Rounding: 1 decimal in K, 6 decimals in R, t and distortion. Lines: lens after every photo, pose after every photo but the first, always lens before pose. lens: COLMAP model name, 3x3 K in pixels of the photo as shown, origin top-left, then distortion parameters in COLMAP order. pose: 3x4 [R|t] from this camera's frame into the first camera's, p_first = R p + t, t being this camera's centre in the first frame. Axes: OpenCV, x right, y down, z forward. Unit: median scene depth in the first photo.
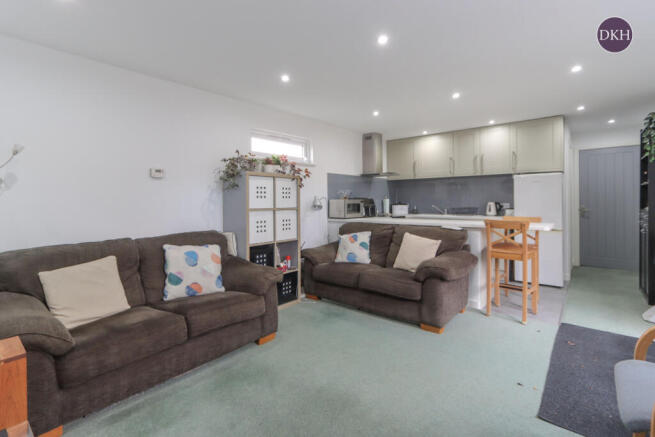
lens RADIAL K [[307.9, 0, 324.1], [0, 307.9, 199.5], [0, 0, 1]] dist [-0.004047, -0.000682]
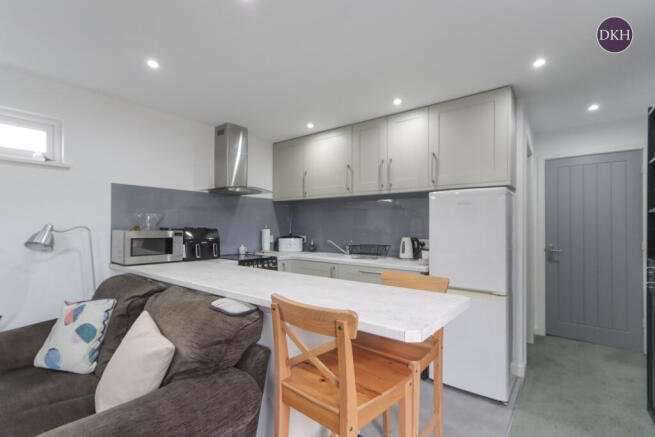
lens RADIAL K [[307.9, 0, 327.4], [0, 307.9, 220.9], [0, 0, 1]] dist [-0.004047, -0.000682]
pose [[0.998601, 0.015560, 0.050533, 0.355645], [-0.014729, 0.999751, -0.016770, -0.012095], [-0.050782, 0.016003, 0.998582, 0.391975]]
